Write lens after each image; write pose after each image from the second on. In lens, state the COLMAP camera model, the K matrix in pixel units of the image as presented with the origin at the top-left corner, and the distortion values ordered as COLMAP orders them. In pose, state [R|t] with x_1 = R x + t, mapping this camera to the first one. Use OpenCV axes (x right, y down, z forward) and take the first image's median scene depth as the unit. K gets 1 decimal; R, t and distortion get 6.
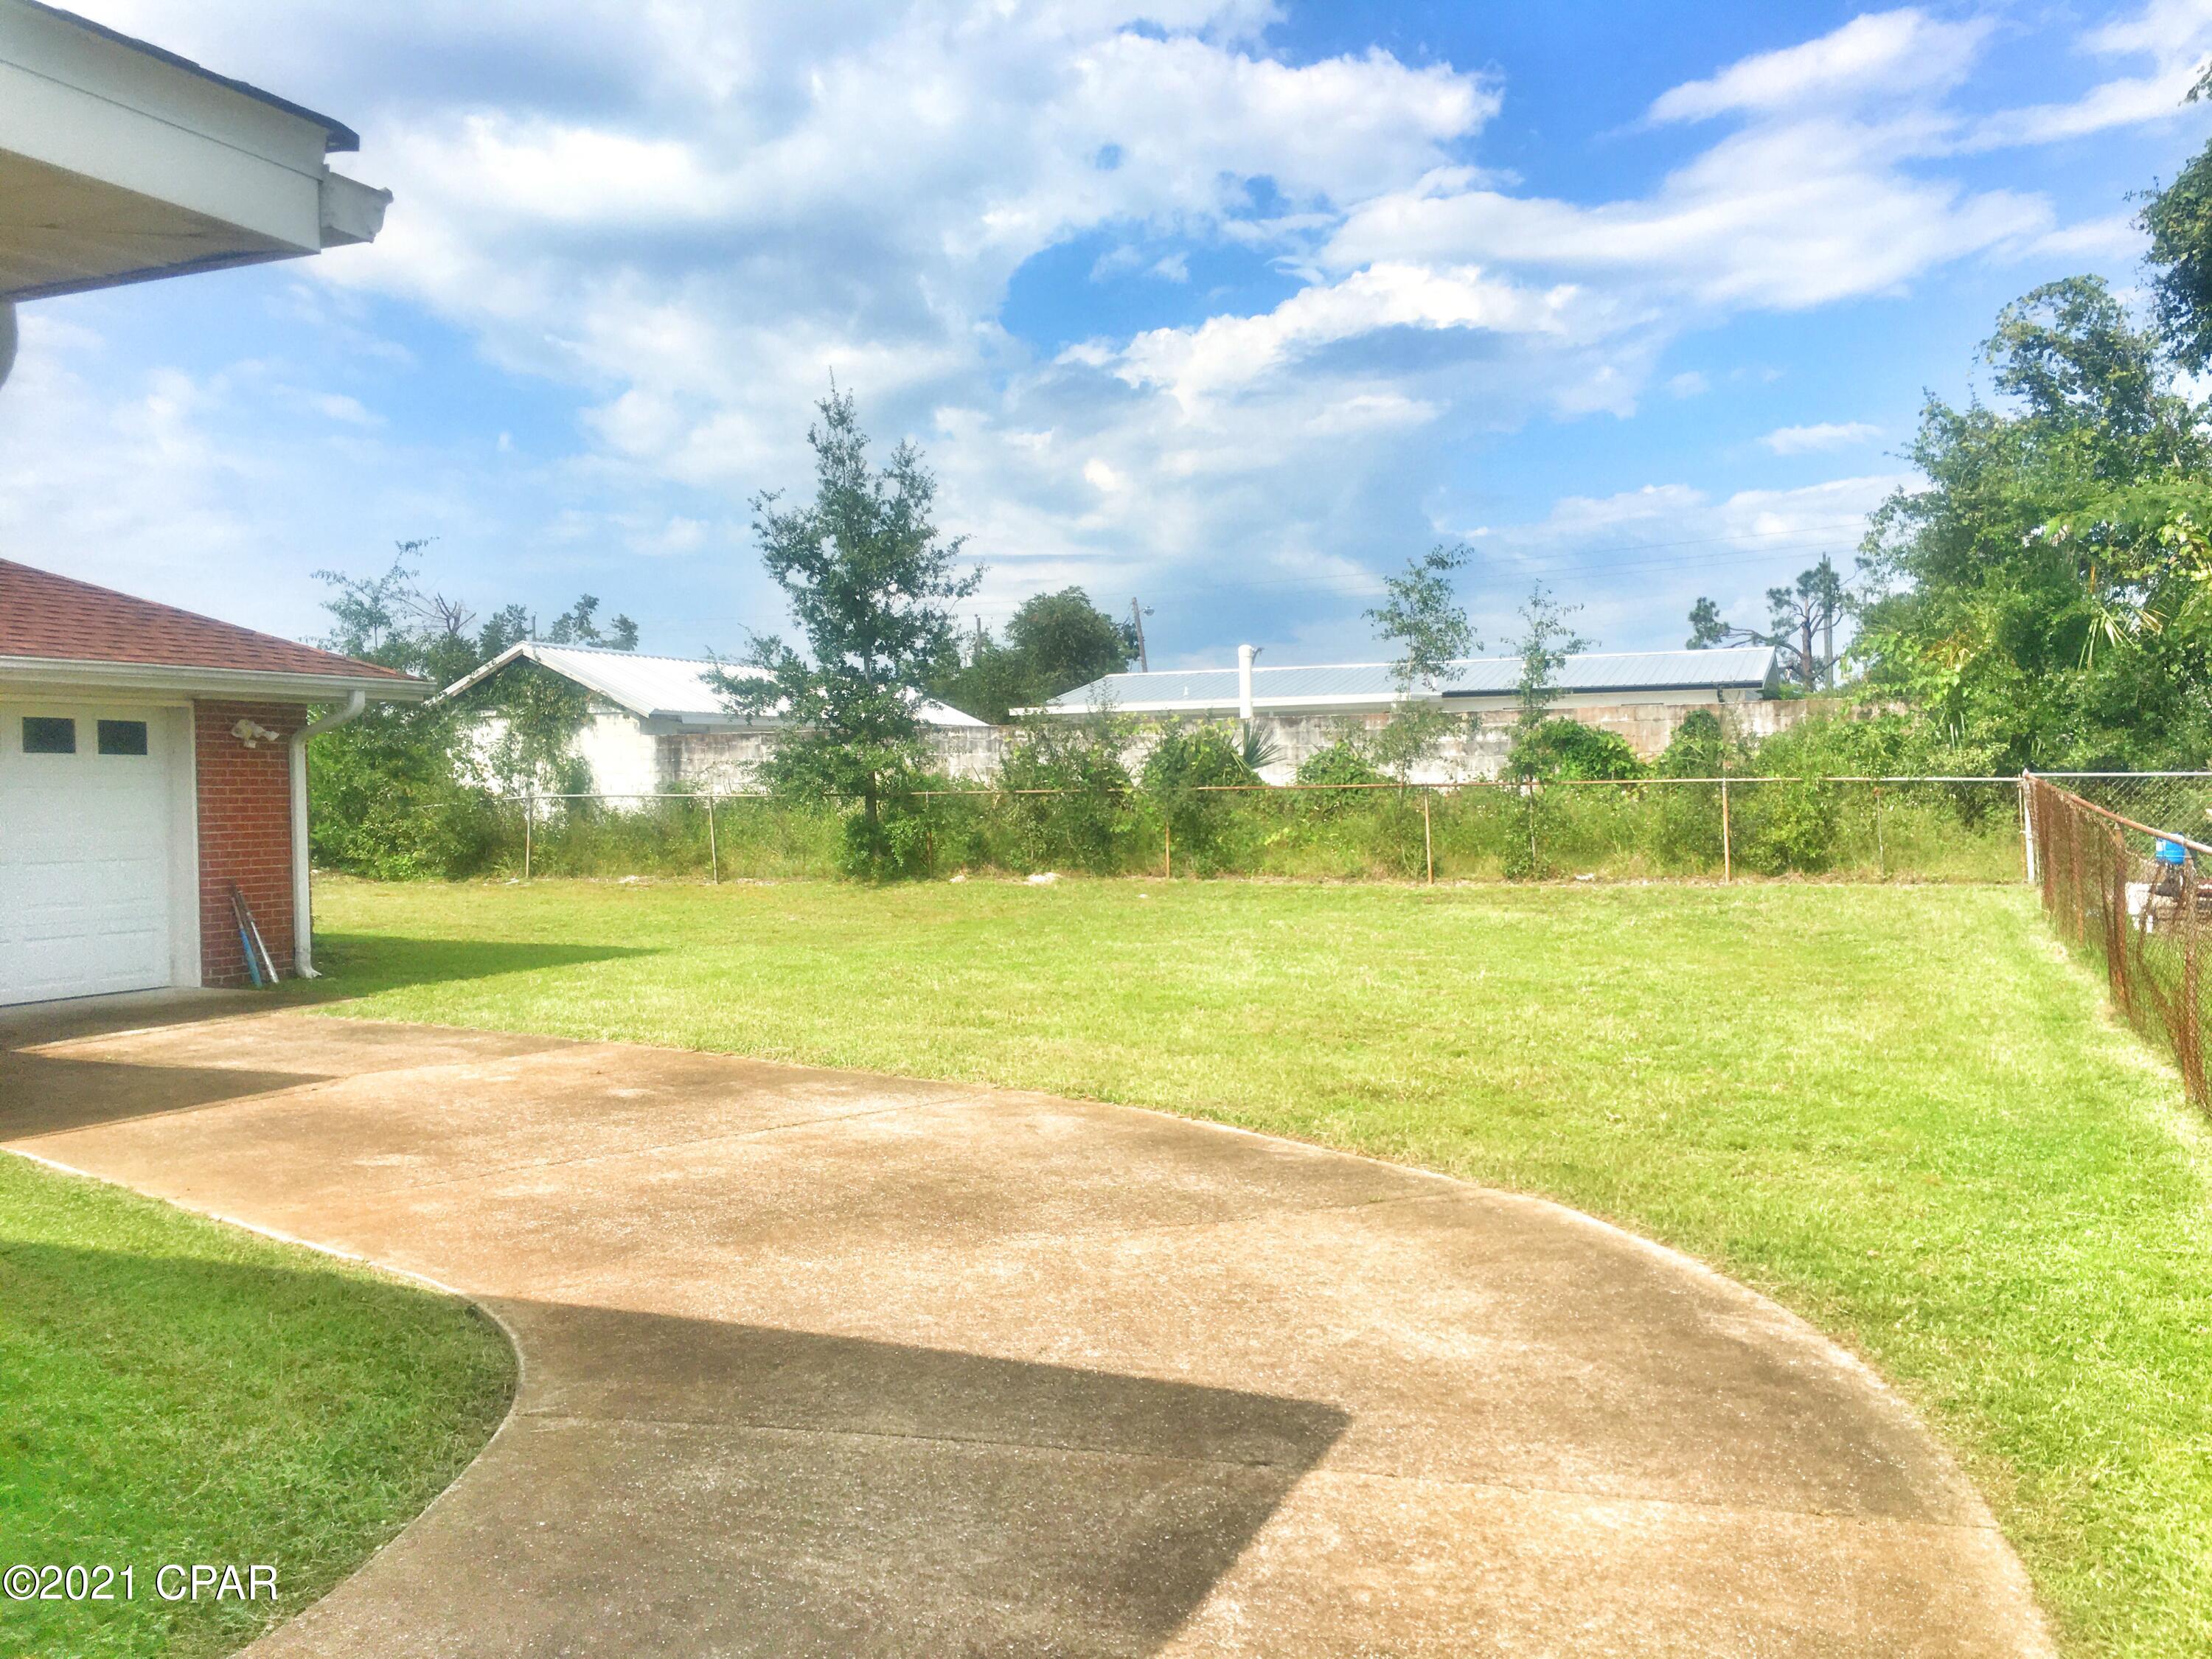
lens RADIAL K [[1857.2, 0, 1105.7], [0, 1857.2, 893.2], [0, 0, 1]] dist [-0.028673, -0.005037]
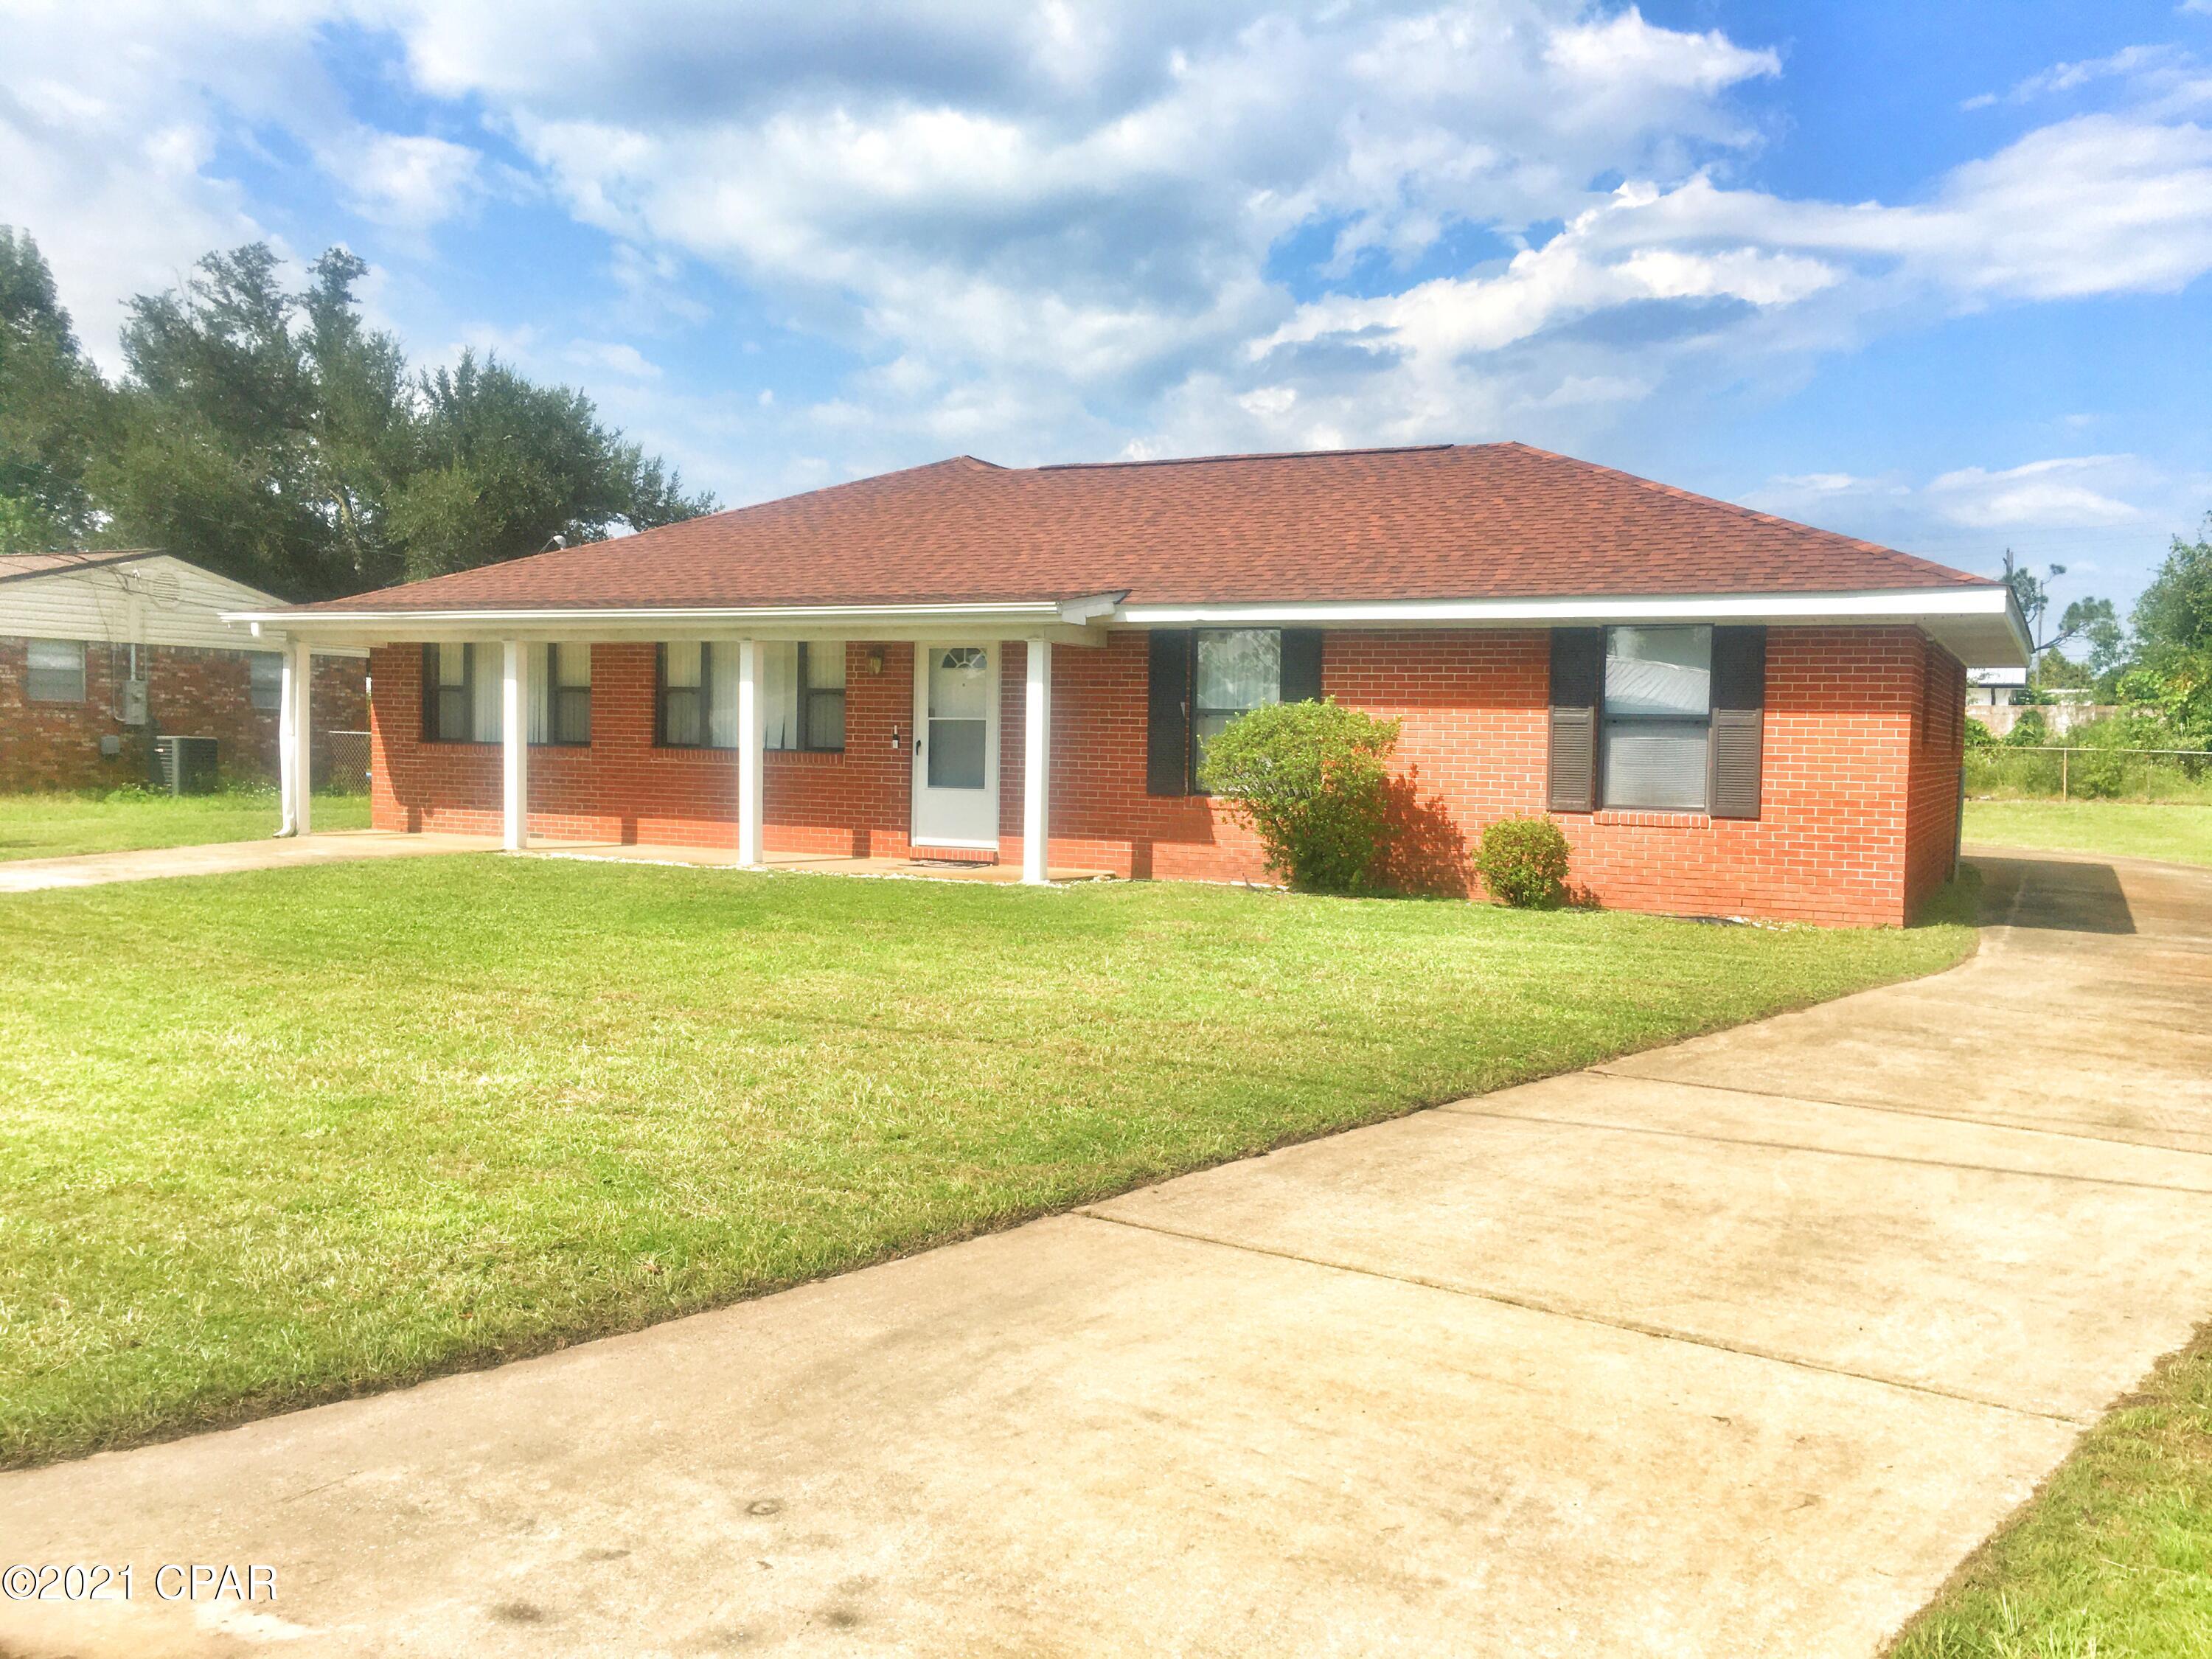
lens RADIAL K [[1849.8, 0, 1109.0], [0, 1849.8, 809.0], [0, 0, 1]] dist [0.066106, -0.101196]
pose [[0.997105, 0.037614, -0.066080, -0.440109], [-0.038608, 0.999159, -0.013830, 0.055335], [0.065505, 0.016341, 0.997718, -0.847265]]
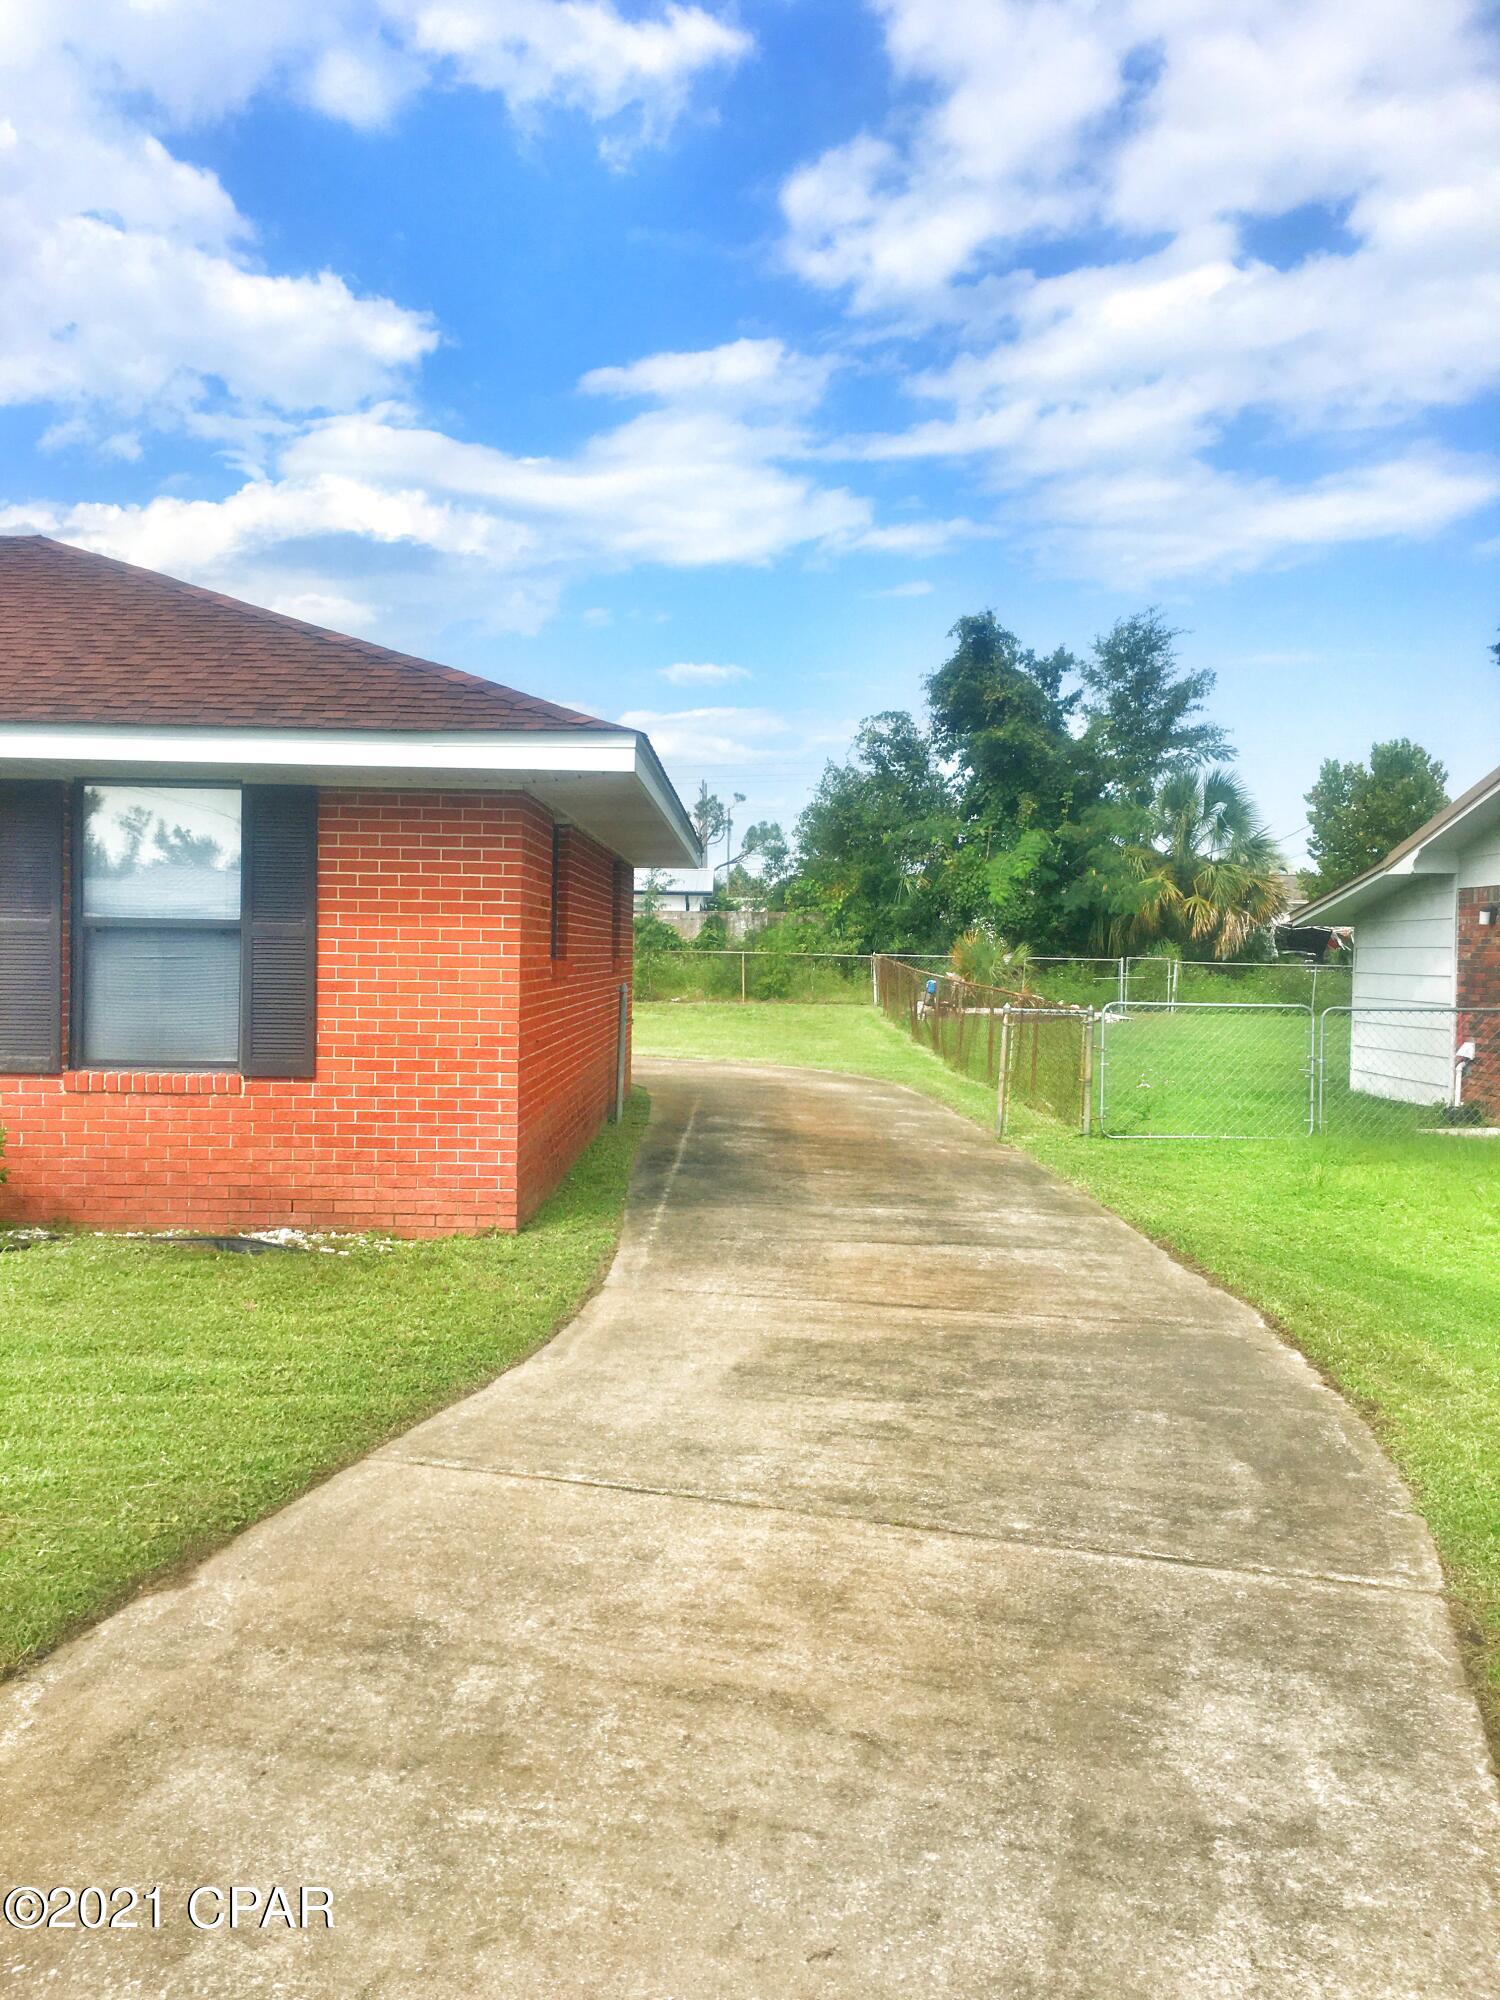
lens RADIAL K [[1712.9, 0, 750.0], [0, 1712.9, 1000.0], [0, 0, 1]] dist [0.077099, -0.098068]
pose [[0.918473, 0.018296, 0.395060, -0.336071], [-0.007949, 0.999582, -0.027812, 0.035905], [-0.395403, 0.022405, 0.918234, -0.620088]]
